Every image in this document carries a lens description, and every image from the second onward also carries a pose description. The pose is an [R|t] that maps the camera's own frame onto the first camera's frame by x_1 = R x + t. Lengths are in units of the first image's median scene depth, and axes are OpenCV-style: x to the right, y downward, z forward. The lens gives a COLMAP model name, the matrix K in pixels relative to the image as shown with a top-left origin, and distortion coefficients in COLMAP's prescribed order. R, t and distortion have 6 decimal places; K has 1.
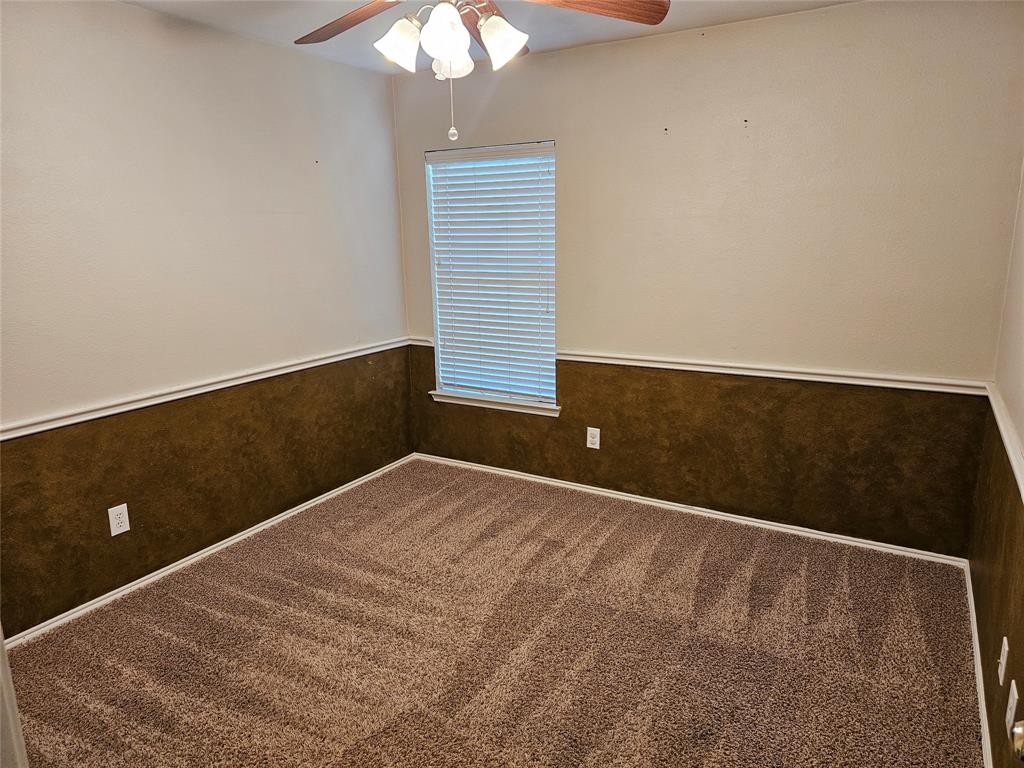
lens RADIAL K [[681.0, 0, 513.5], [0, 681.0, 383.6], [0, 0, 1]] dist [0.053334, -0.045531]
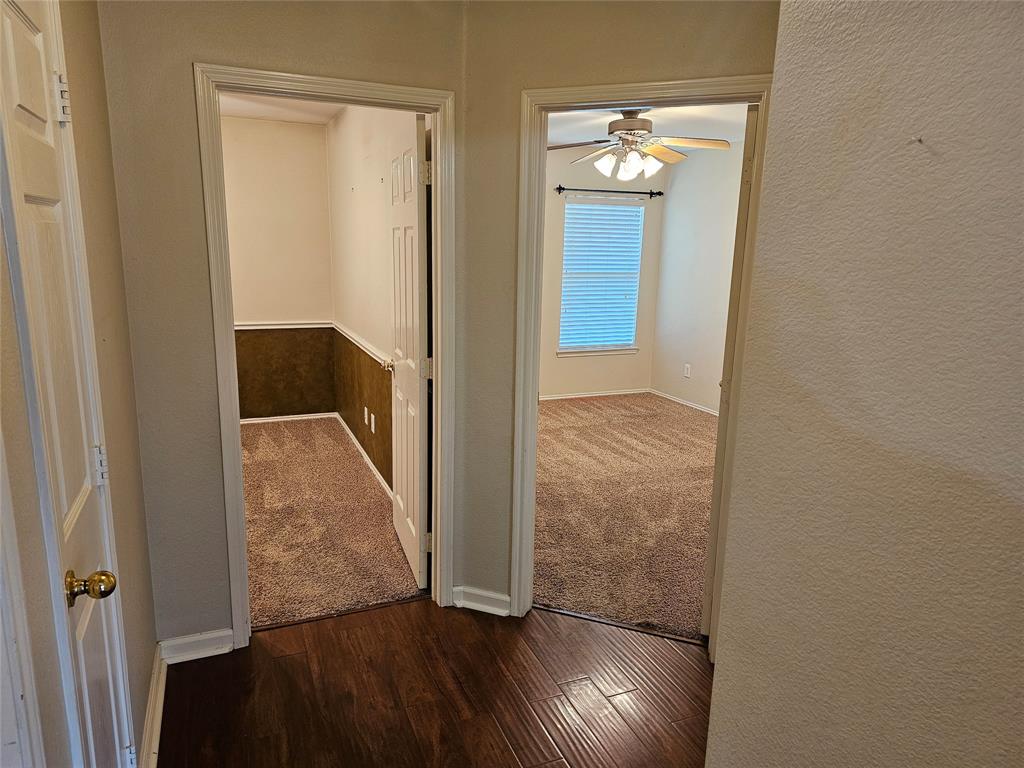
lens RADIAL K [[681.0, 0, 503.4], [0, 681.0, 389.1], [0, 0, 1]] dist [0.053334, -0.045531]
pose [[0.605378, -0.135109, 0.784387, -0.570123], [0.142284, 0.987983, 0.060365, 0.139414], [-0.783117, 0.075062, 0.617327, -0.574079]]
